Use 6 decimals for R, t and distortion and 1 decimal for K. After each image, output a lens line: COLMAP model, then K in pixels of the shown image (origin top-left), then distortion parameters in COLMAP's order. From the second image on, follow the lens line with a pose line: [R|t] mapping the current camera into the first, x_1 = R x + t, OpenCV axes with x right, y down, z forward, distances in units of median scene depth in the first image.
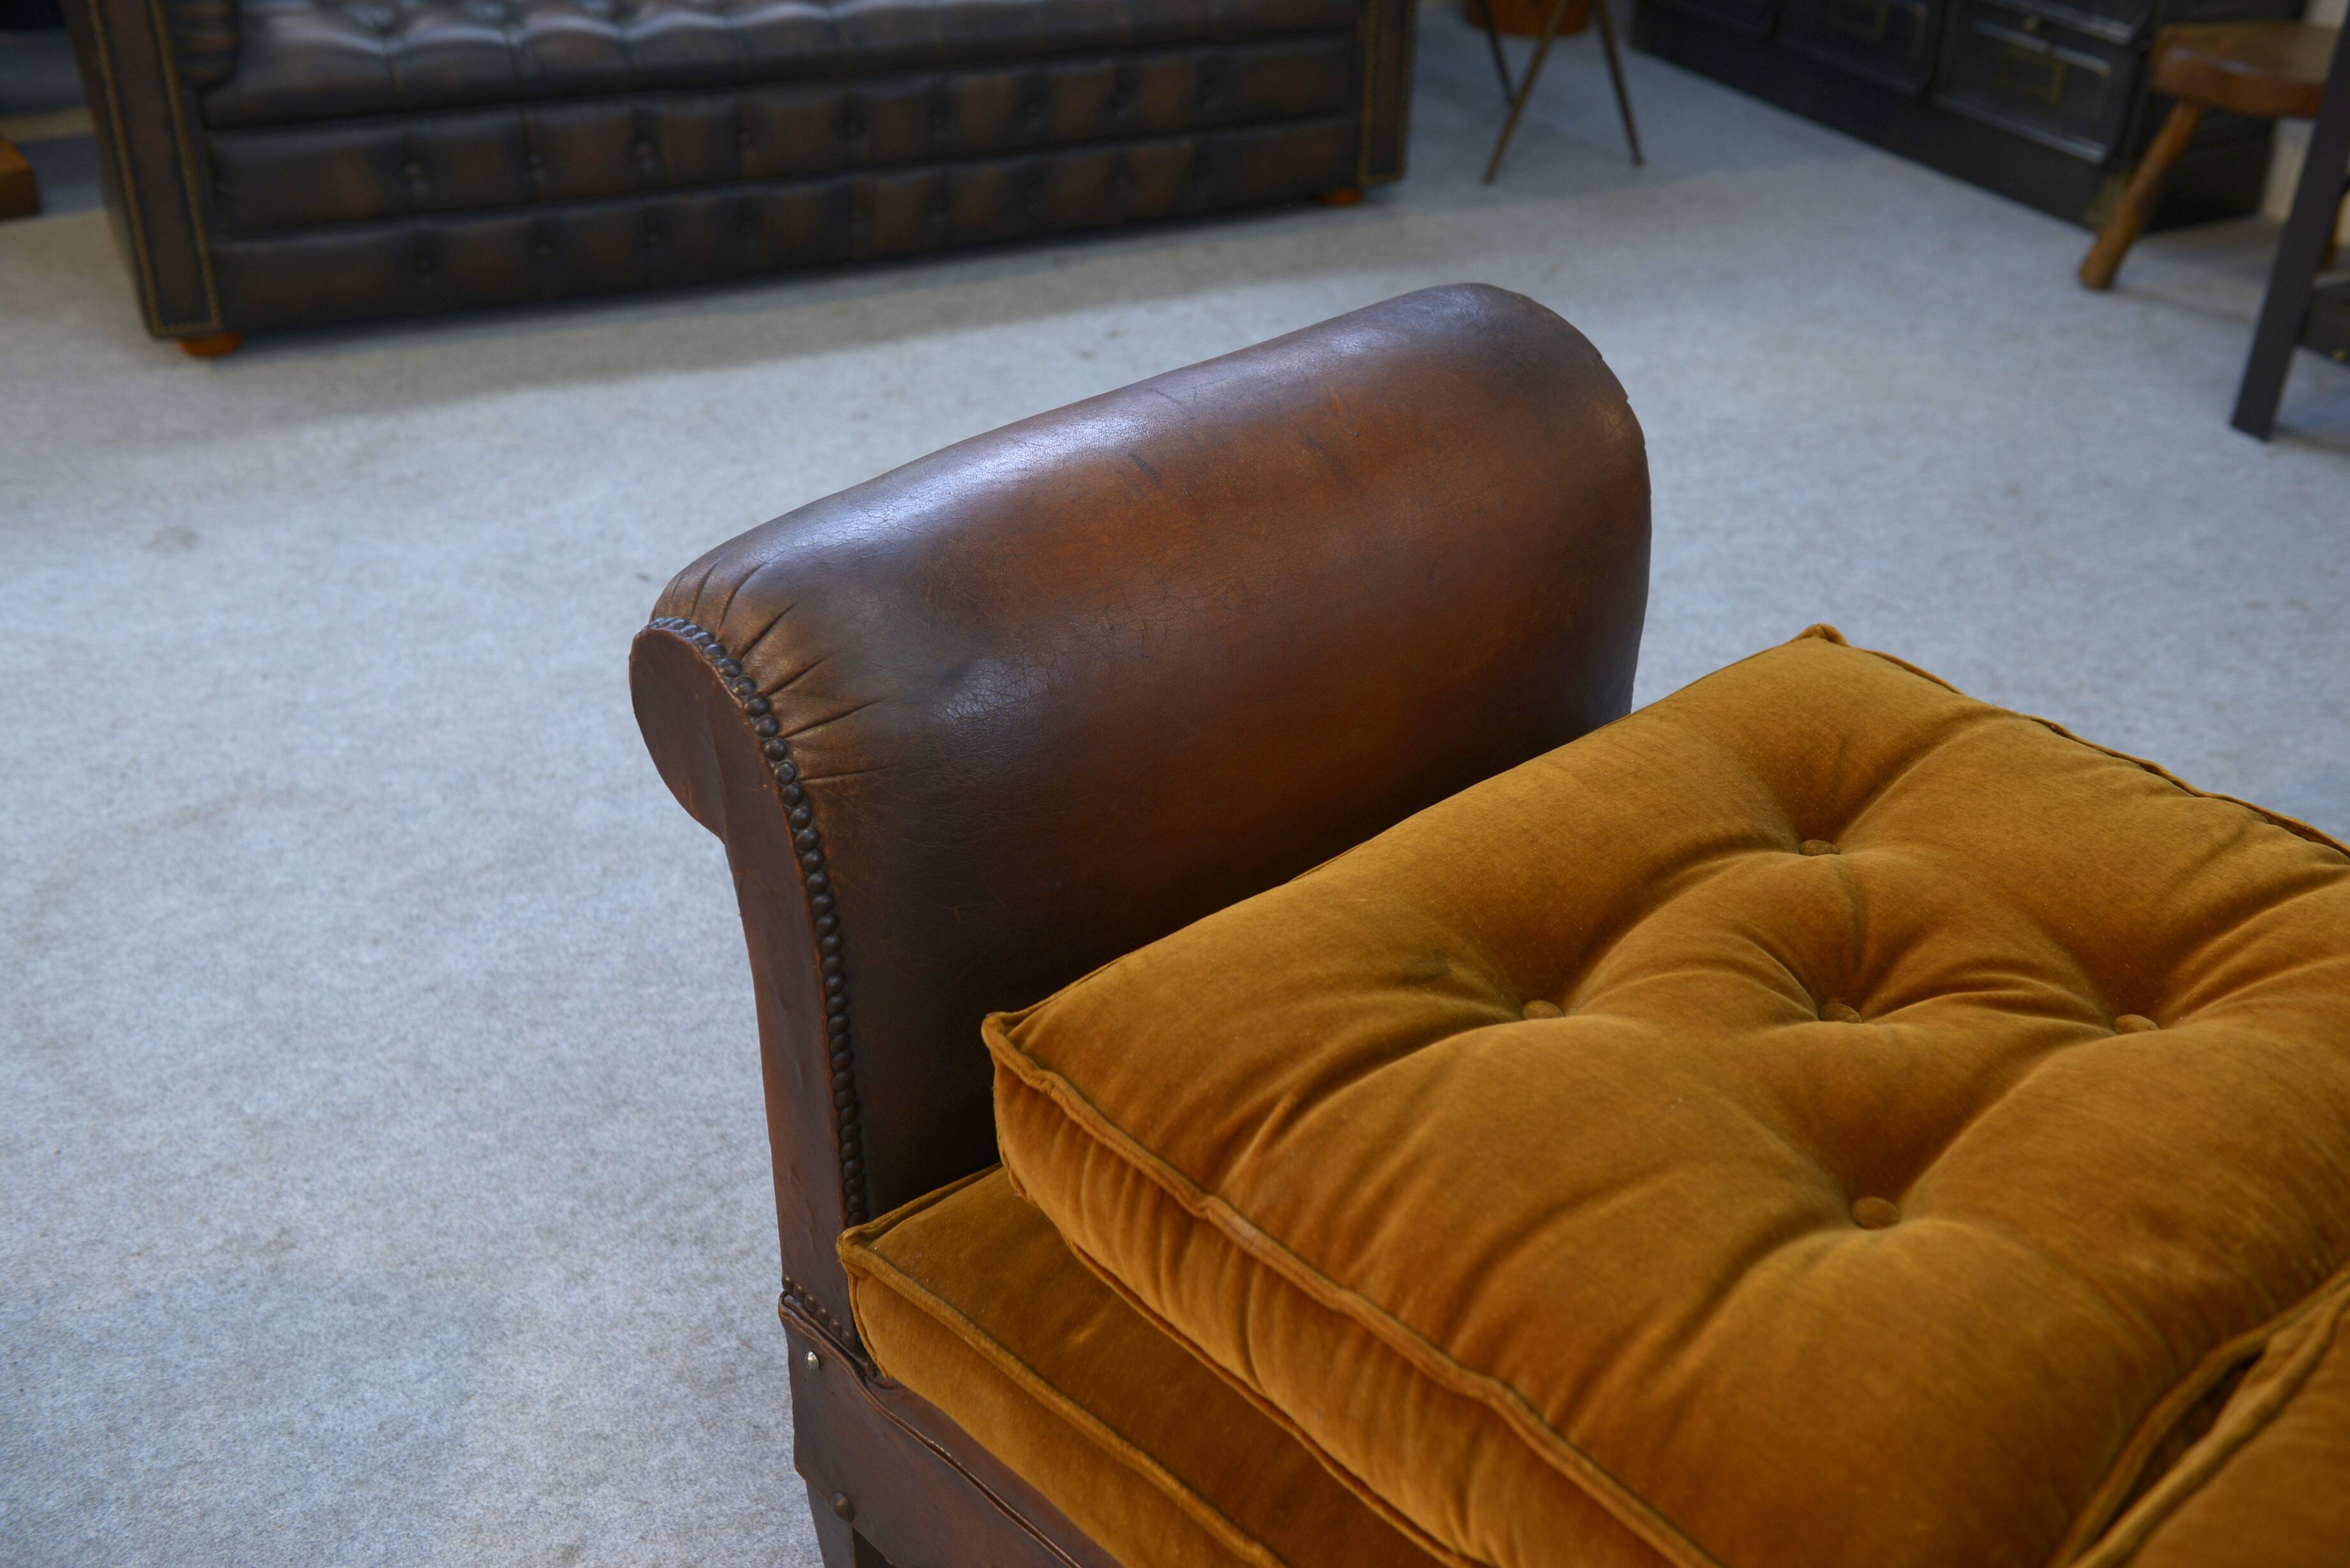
lens RADIAL K [[2378.0, 0, 1175.0], [0, 2378.0, 784.0], [0, 0, 1]] dist [0.008323, 0.009683]
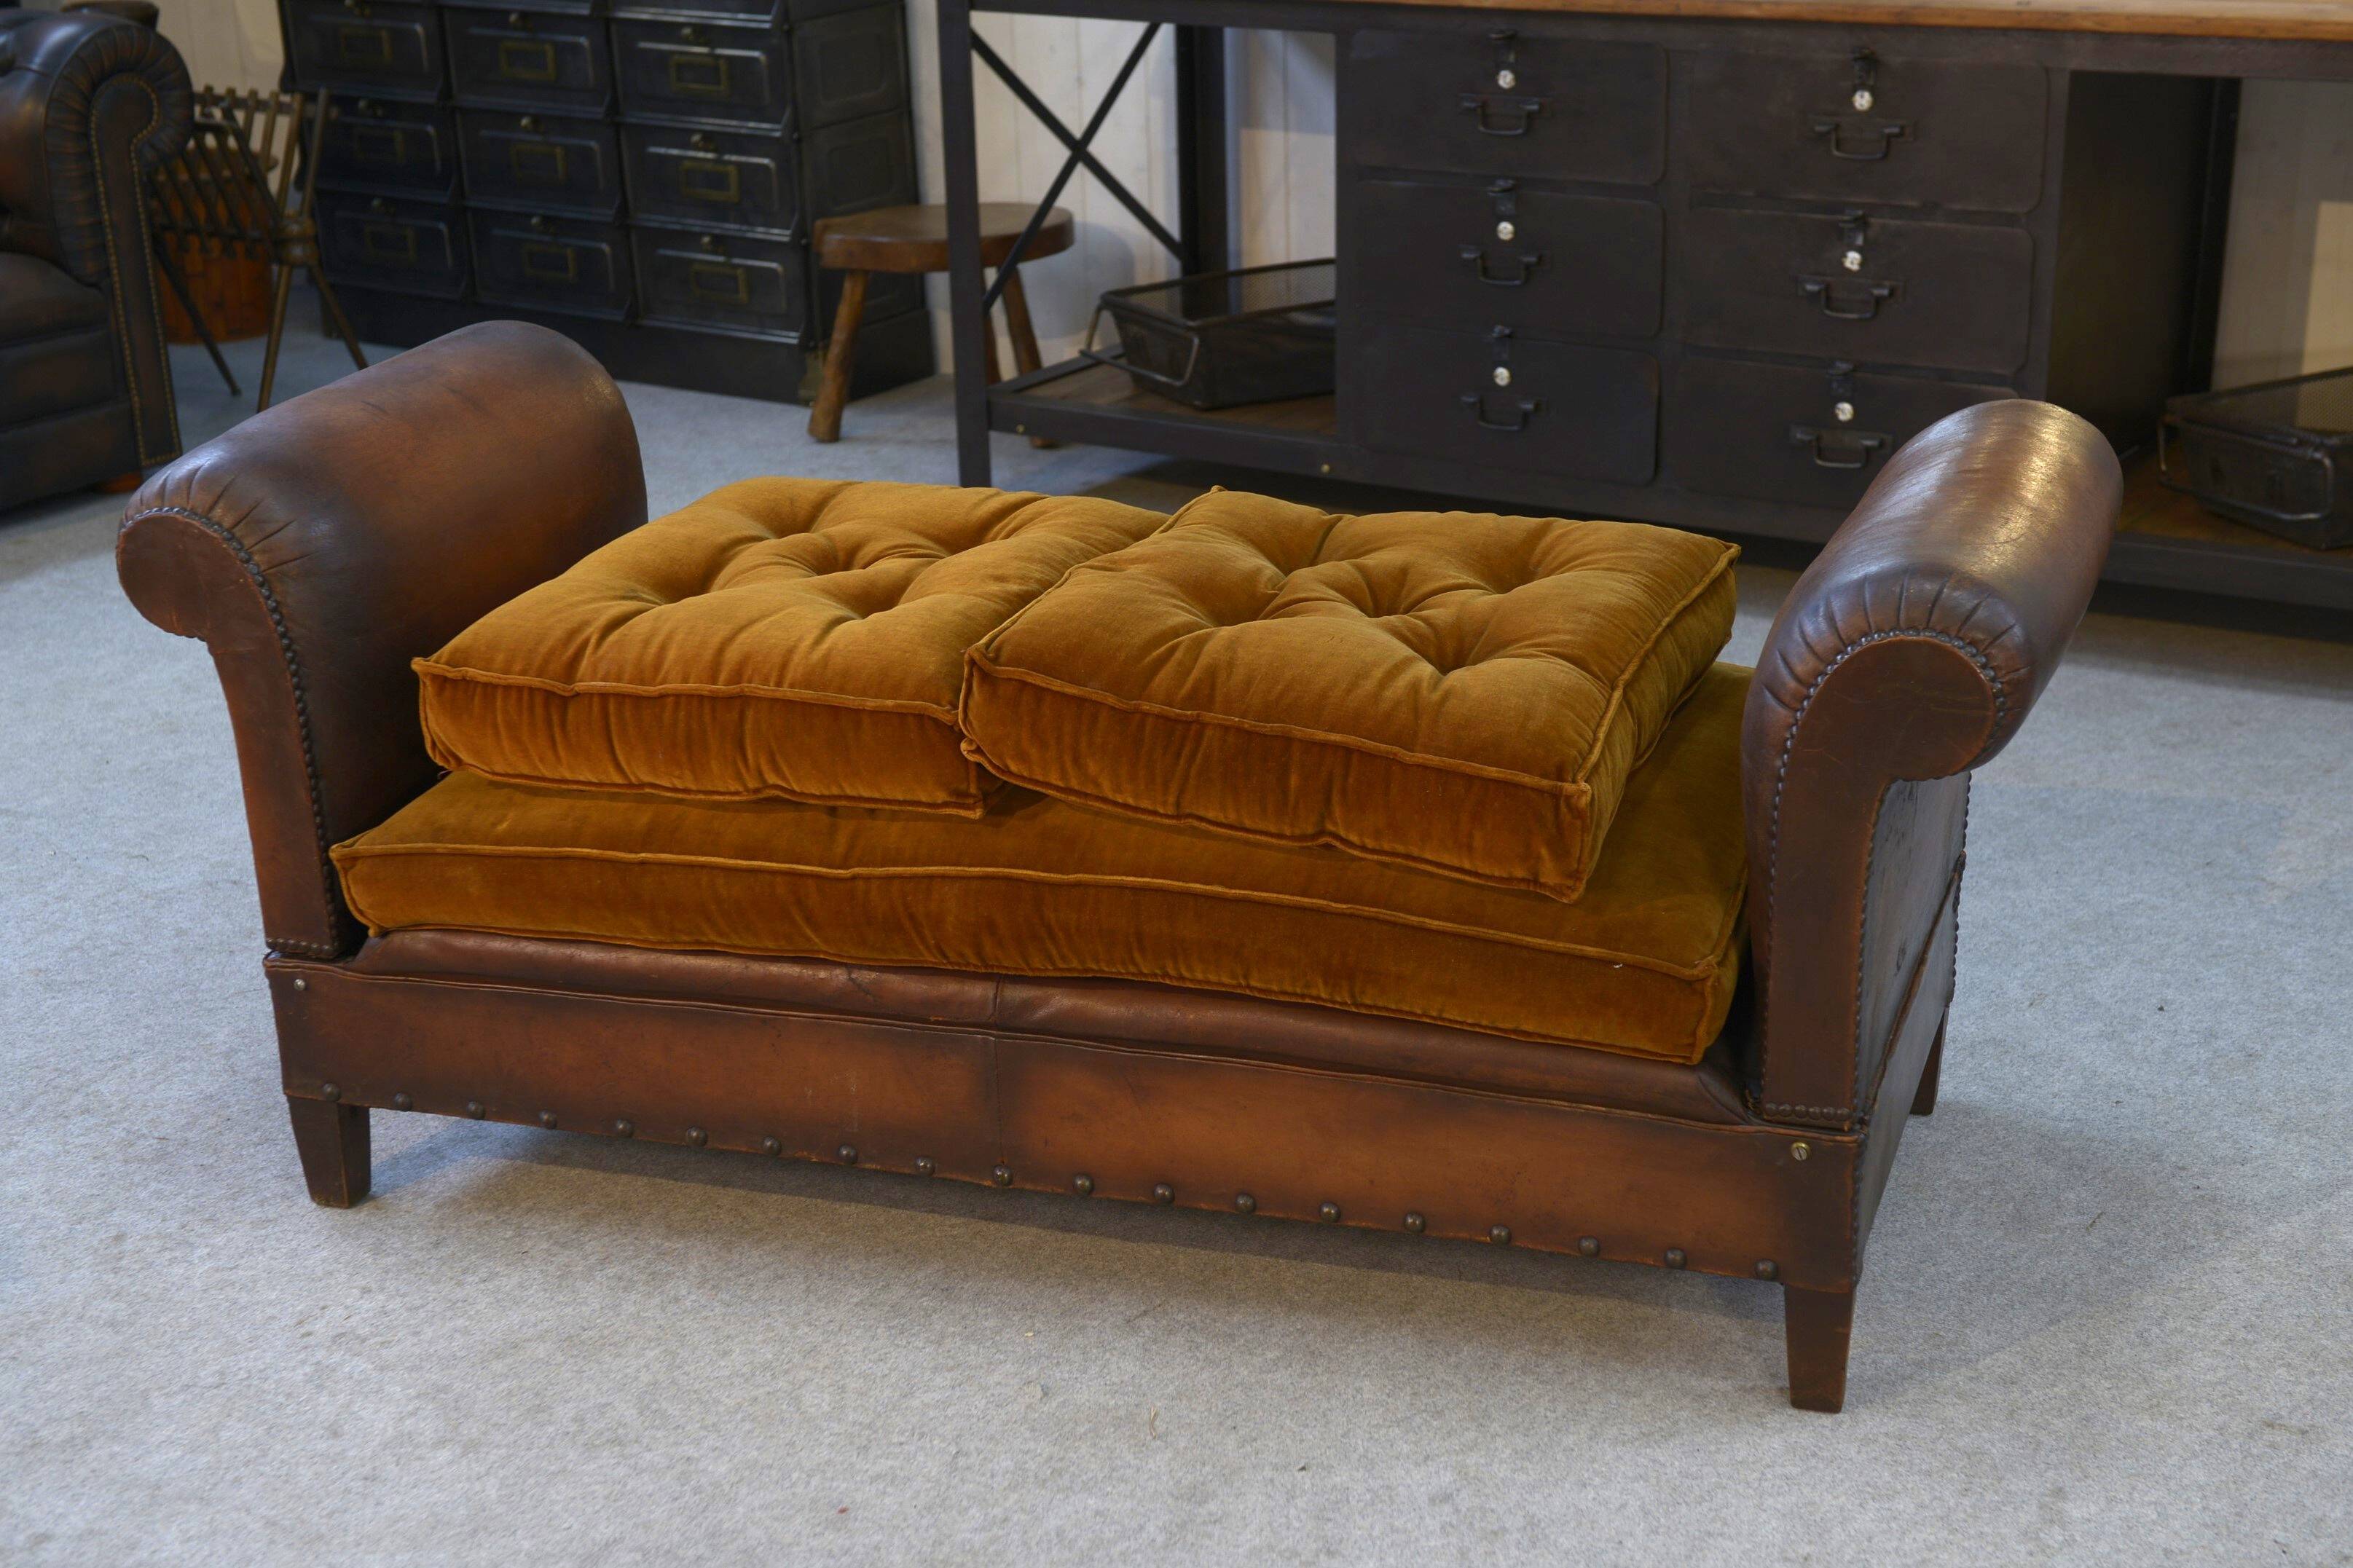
lens RADIAL K [[3502.6, 0, 1183.0], [0, 3502.6, 902.2], [0, 0, 1]] dist [0.121684, 0.032545]
pose [[0.870732, -0.215611, 0.441970, -0.749137], [0.293775, 0.948822, -0.115896, 0.712586], [-0.394362, 0.230755, 0.889512, -1.508149]]
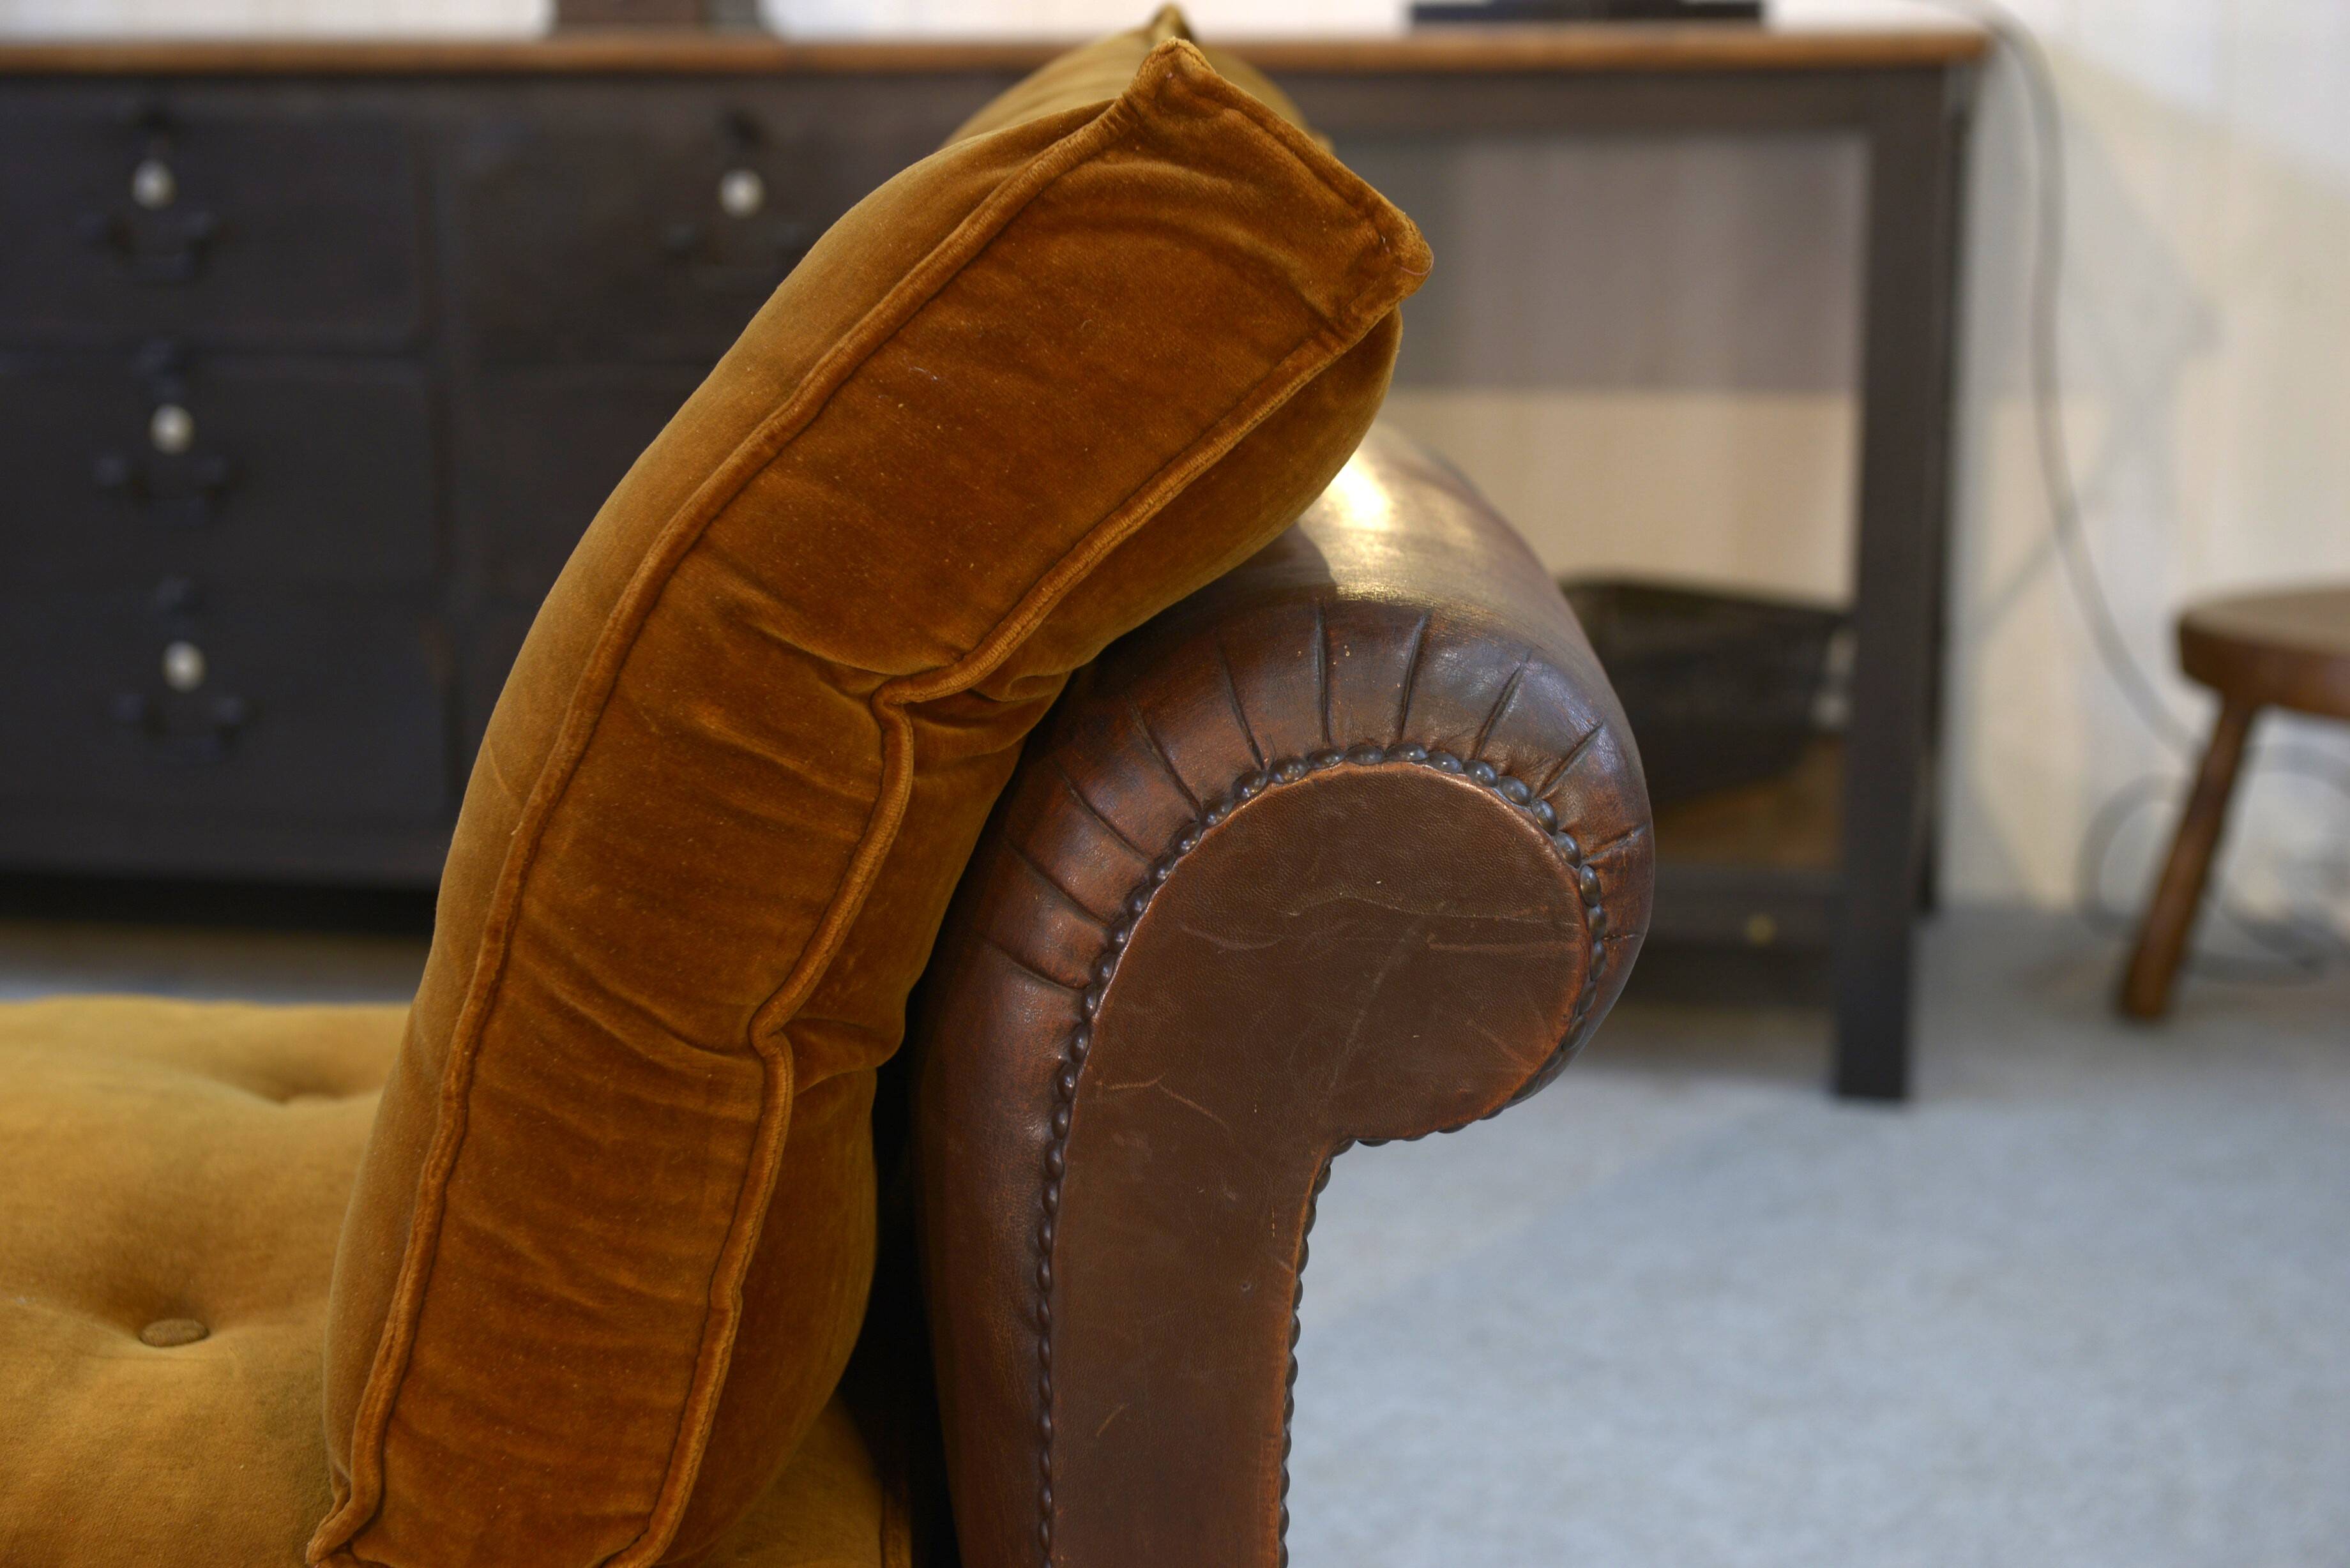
lens RADIAL K [[3781.8, 0, 1175.0], [0, 3781.8, 784.0], [0, 0, 1]] dist [0.139912, -0.090085]
pose [[0.646984, -0.171304, 0.743012, -0.067005], [0.418174, 0.894540, -0.157889, 0.565177], [-0.637607, 0.412860, 0.650388, -0.348935]]
